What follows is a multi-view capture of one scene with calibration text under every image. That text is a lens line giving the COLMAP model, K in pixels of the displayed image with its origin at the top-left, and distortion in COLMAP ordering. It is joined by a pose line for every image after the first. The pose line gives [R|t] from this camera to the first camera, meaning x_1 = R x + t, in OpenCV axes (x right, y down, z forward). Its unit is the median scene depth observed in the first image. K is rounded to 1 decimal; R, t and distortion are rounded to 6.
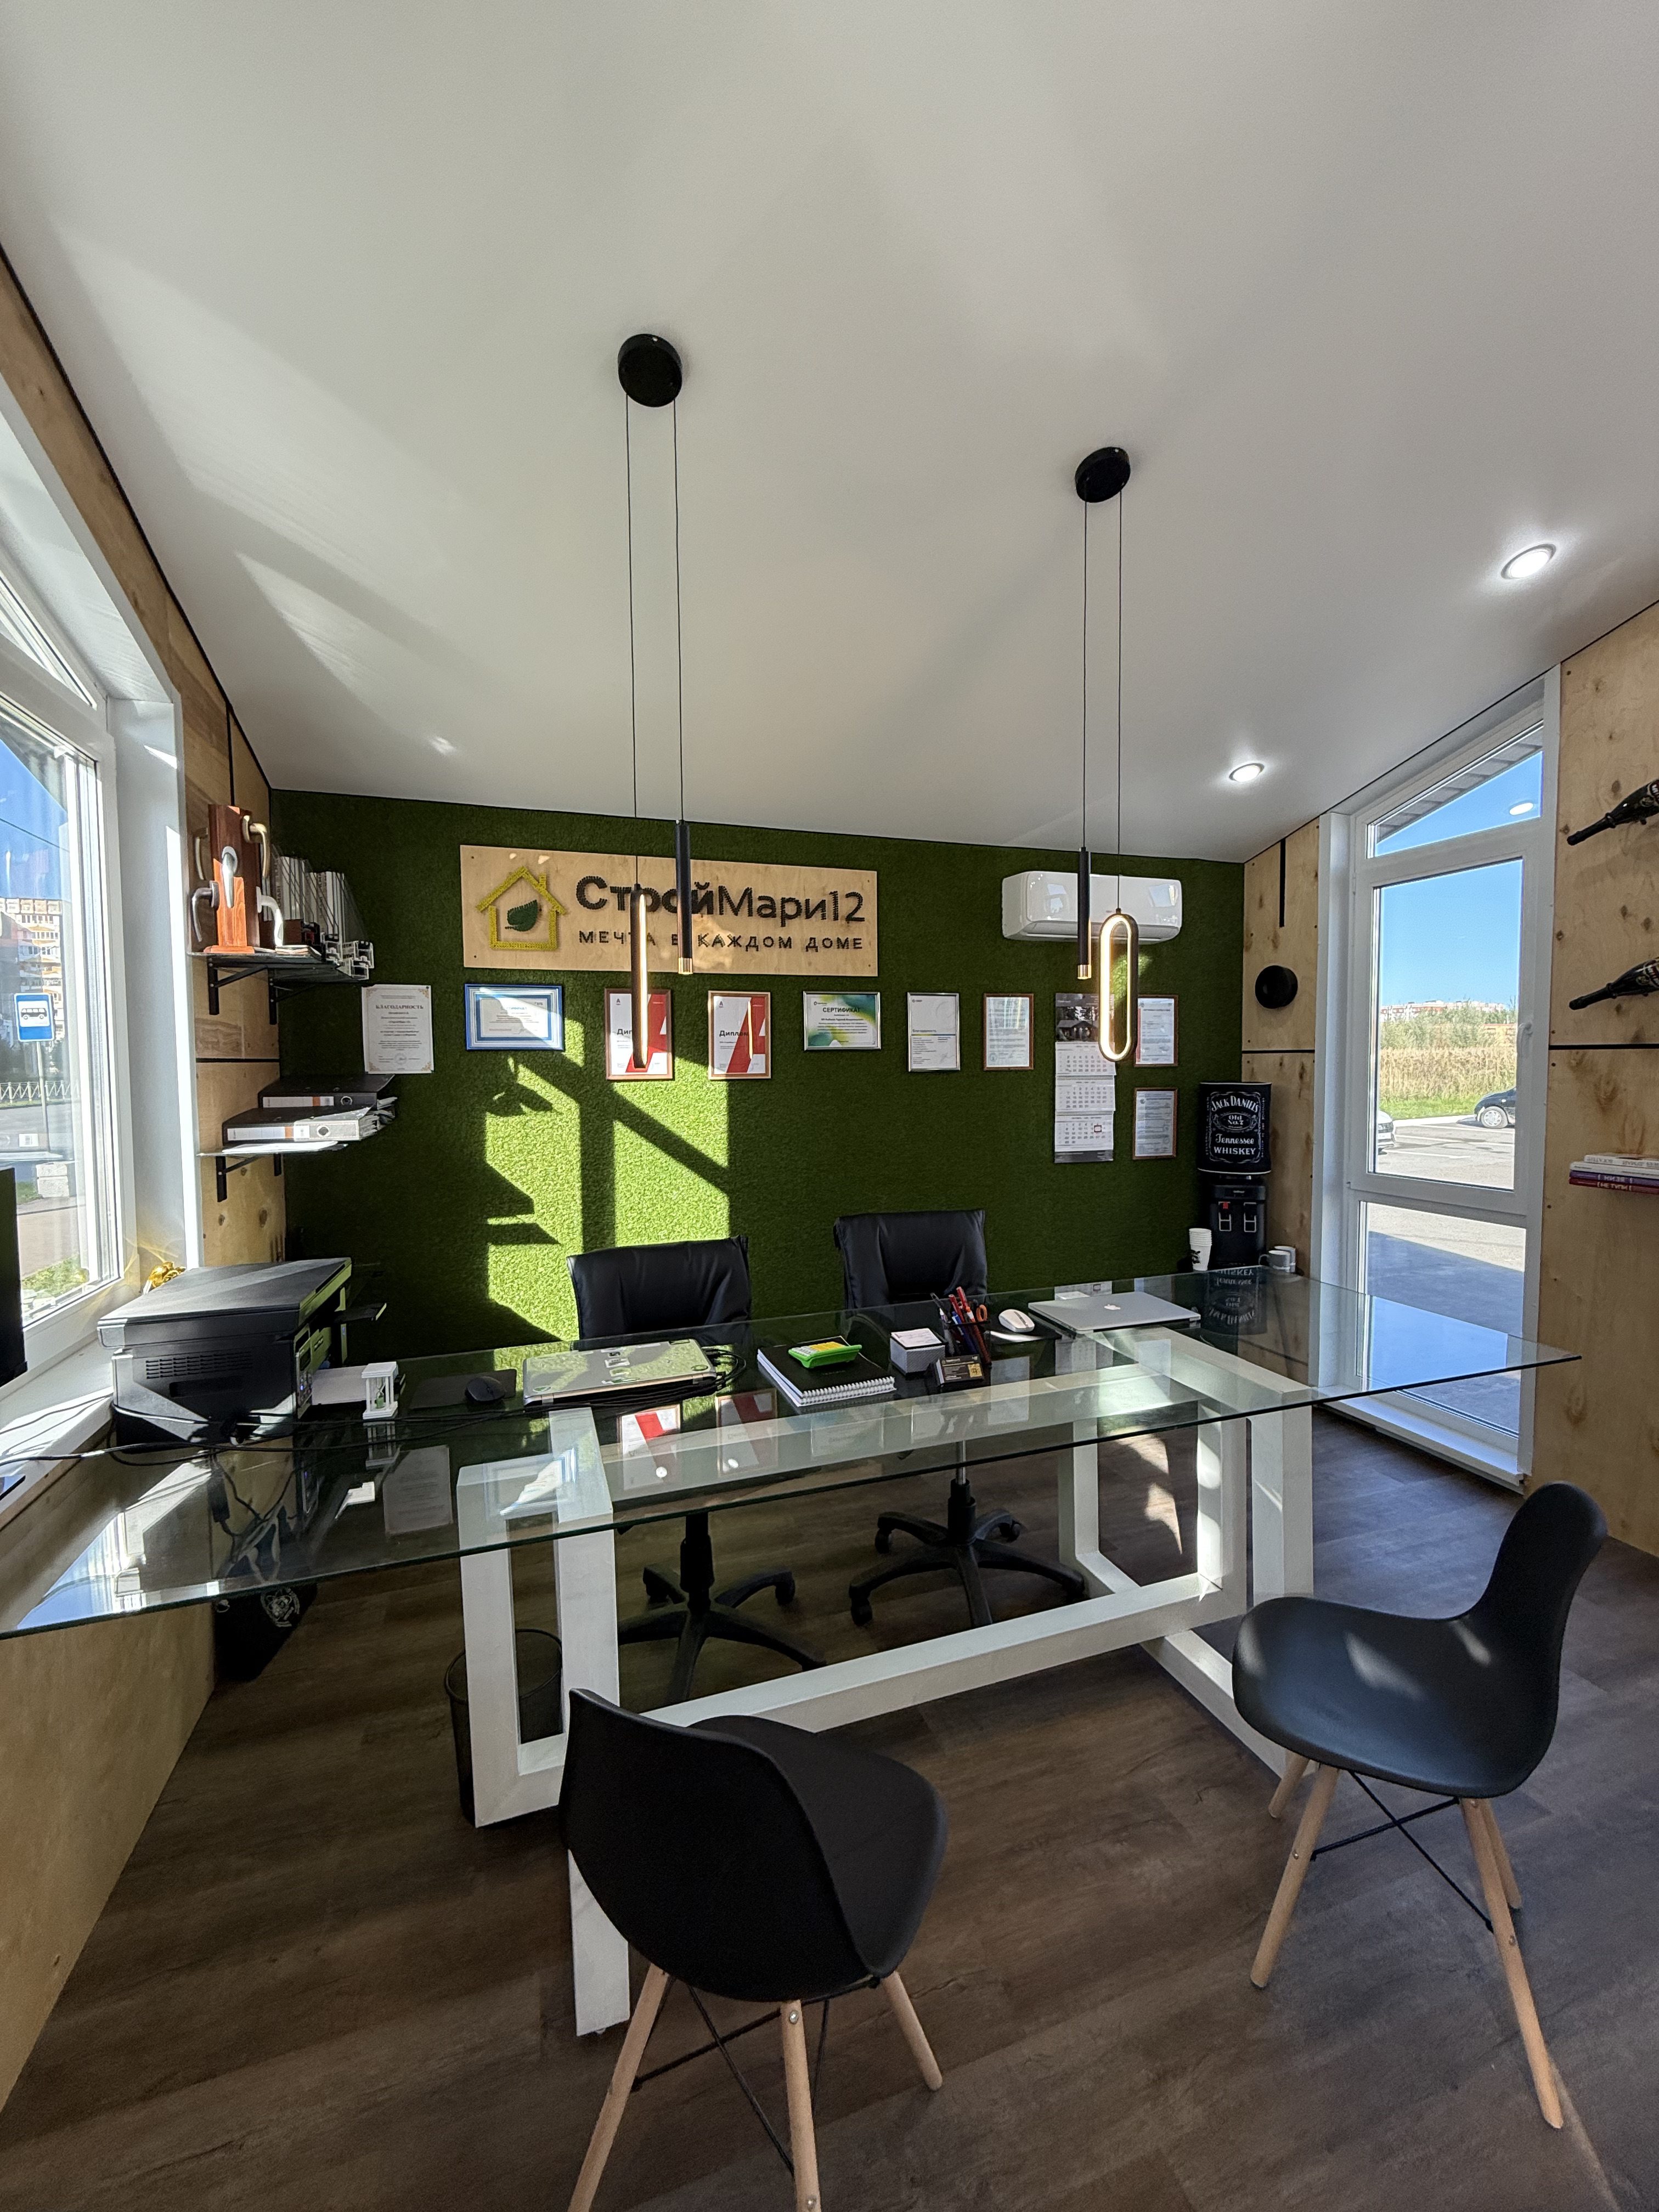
lens RADIAL K [[881.0, 0, 829.5], [0, 881.0, 1106.0], [0, 0, 1]] dist [0.001950, 0.000356]
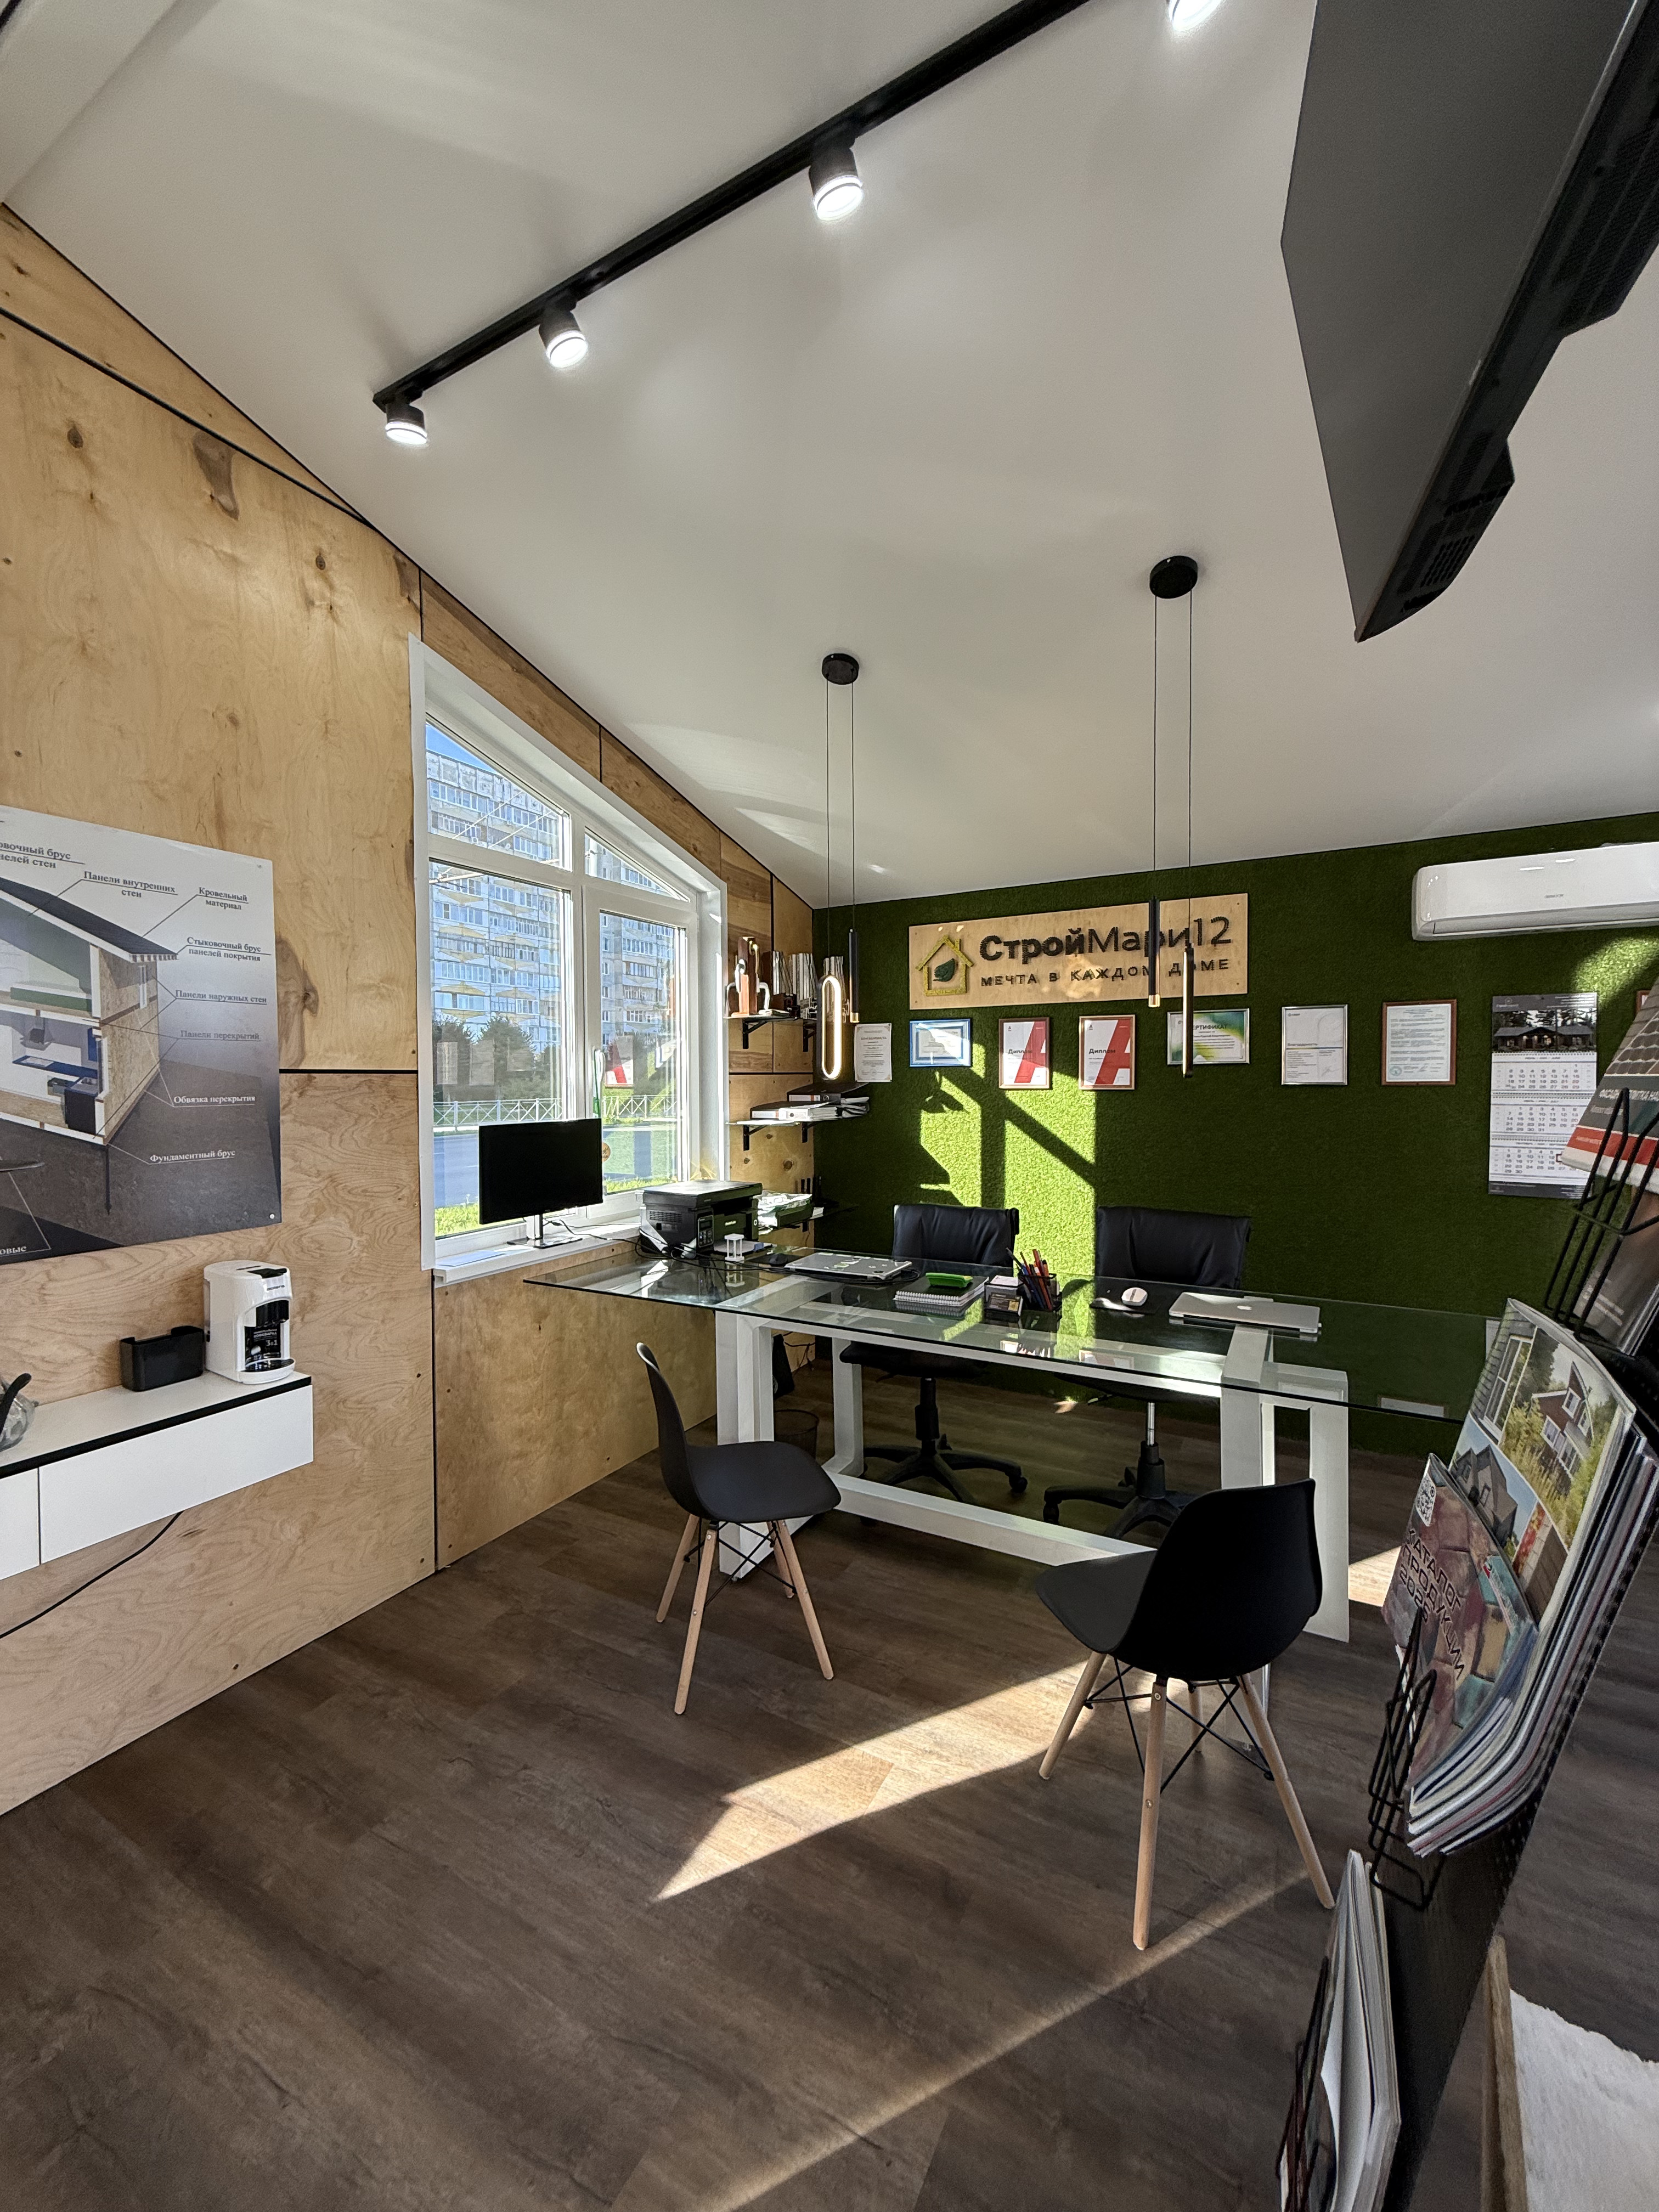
lens RADIAL K [[881.0, 0, 829.5], [0, 881.0, 1106.0], [0, 0, 1]] dist [0.001950, 0.000356]
pose [[0.665244, 0.029512, -0.746042, 0.543275], [-0.039928, 0.999195, 0.003922, 0.001380], [0.745557, 0.027178, 0.665887, -0.061209]]
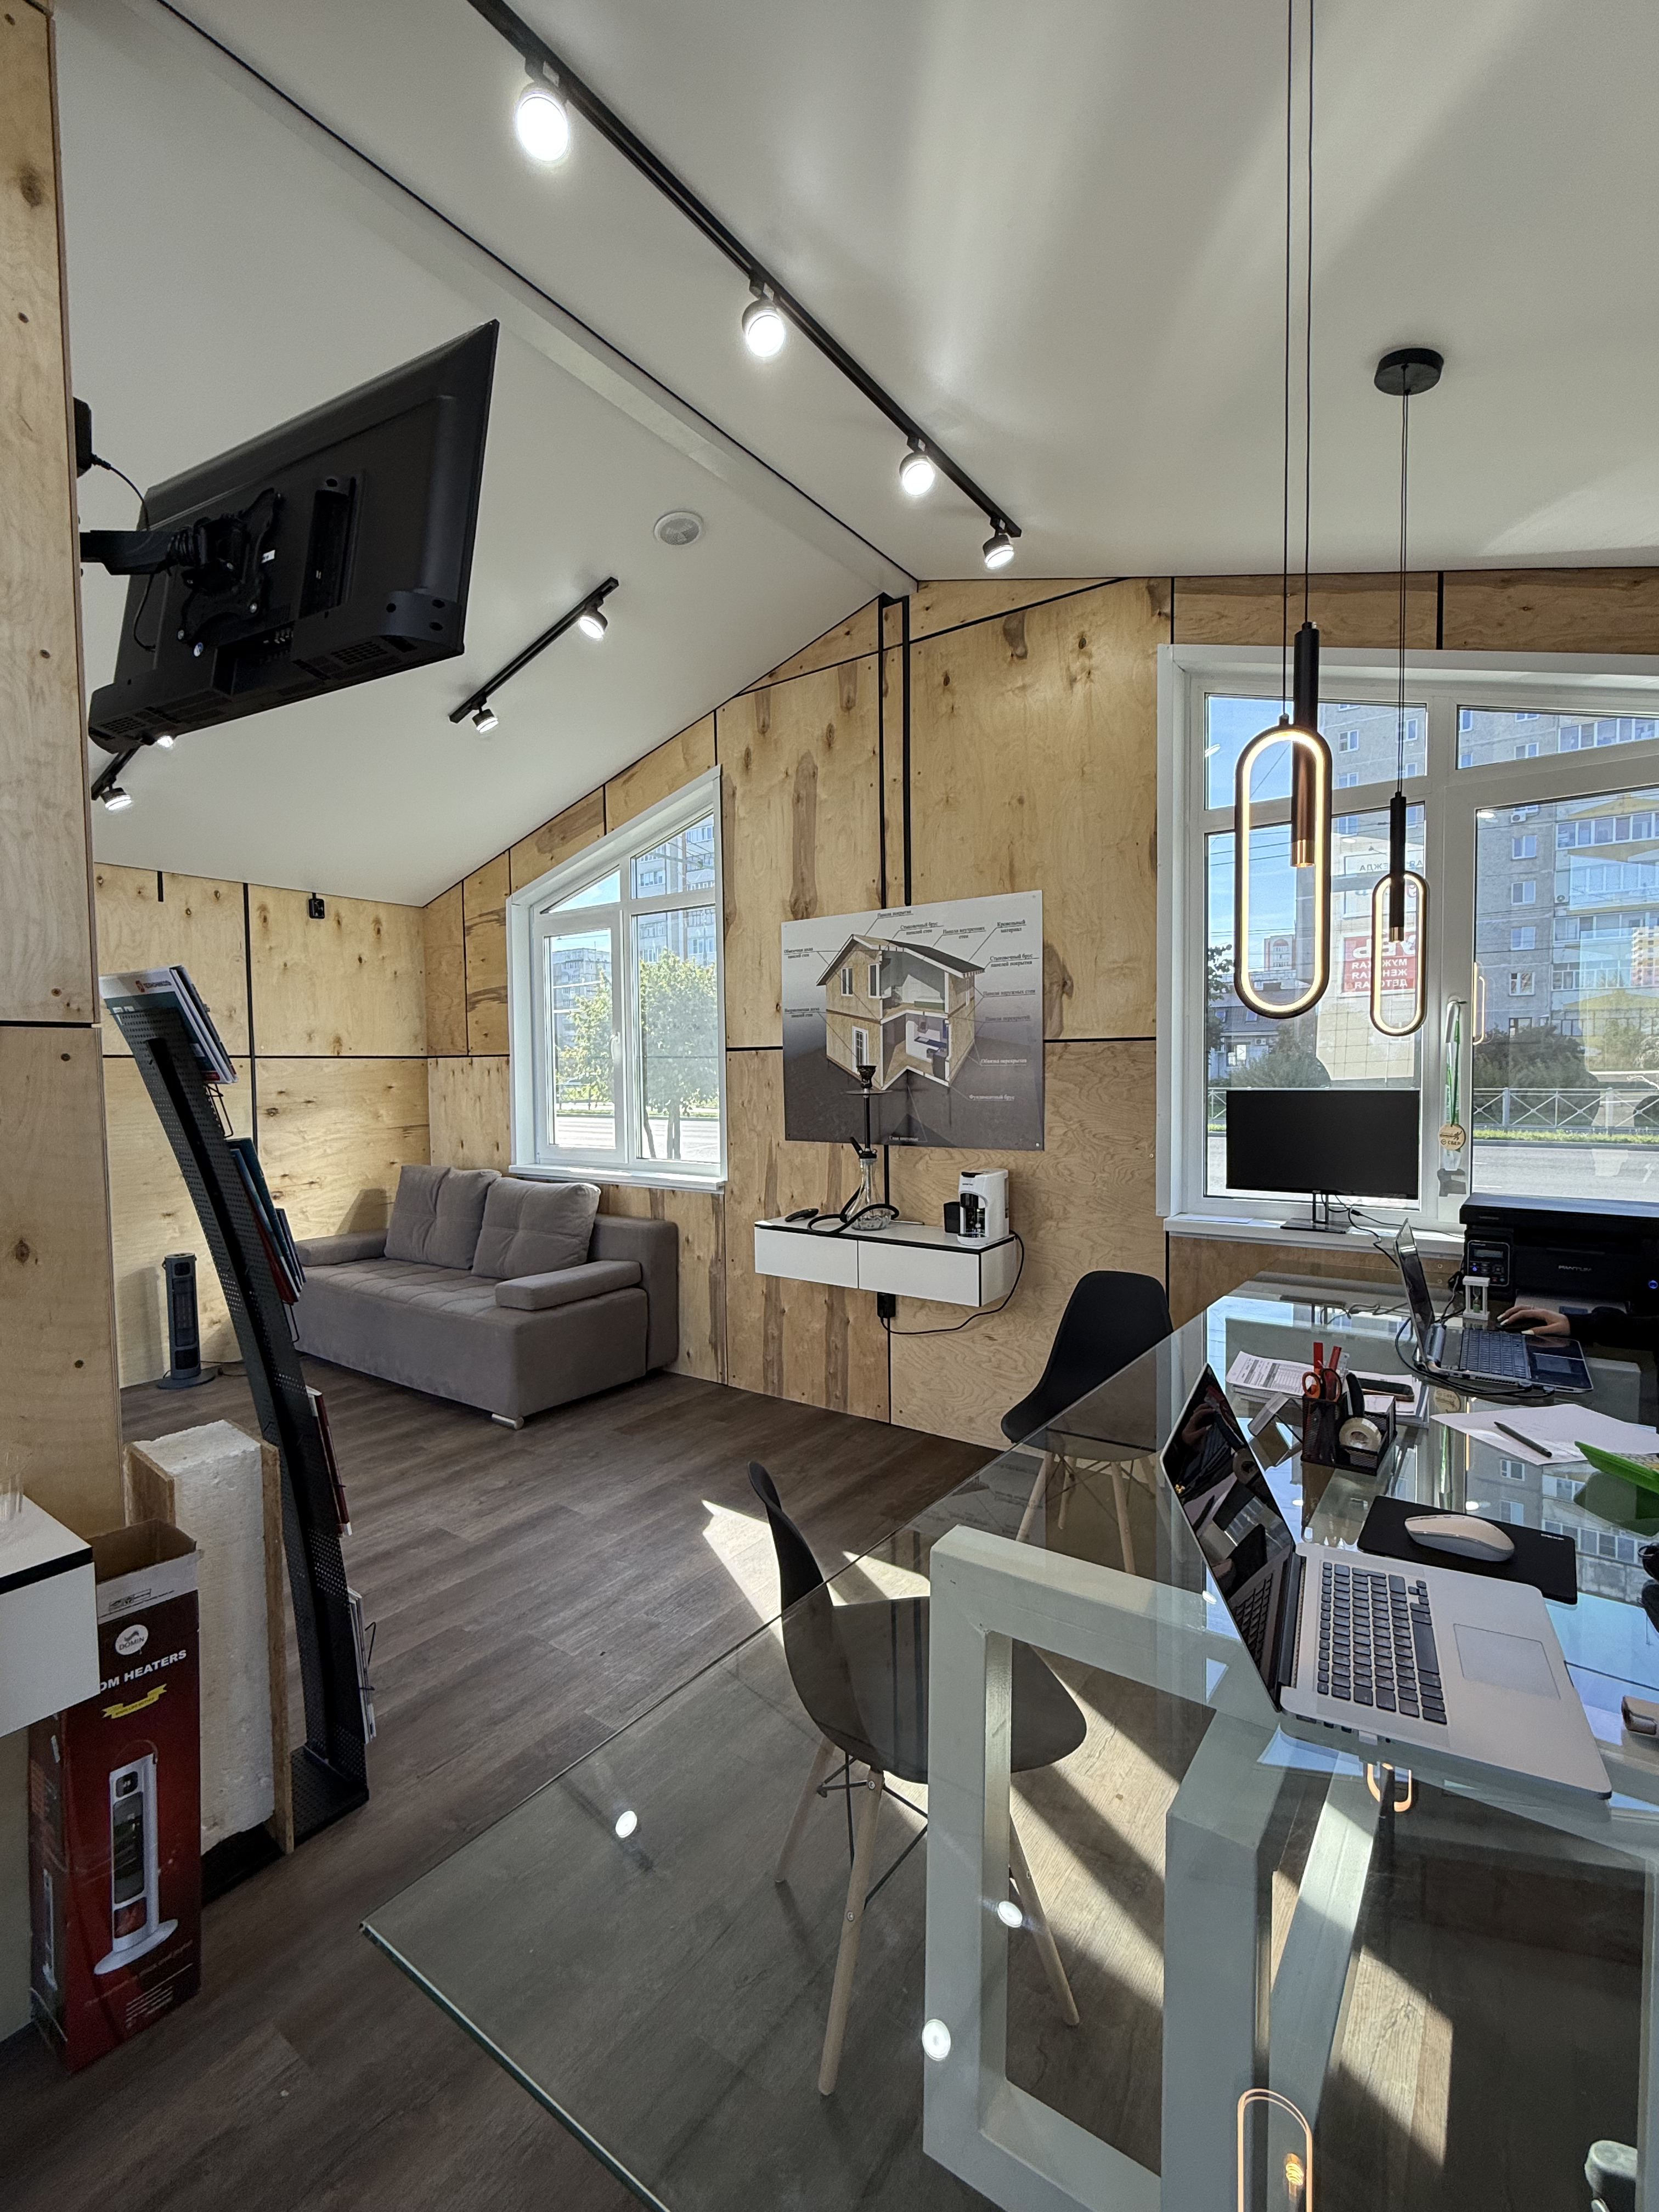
lens RADIAL K [[984.5, 0, 829.5], [0, 984.5, 1106.0], [0, 0, 1]] dist [-0.000347, 0.000005]
pose [[-0.819030, 0.048981, -0.571656, 0.545590], [-0.006287, 0.995523, 0.094307, -0.035227], [0.573717, 0.080834, -0.815055, 0.818603]]
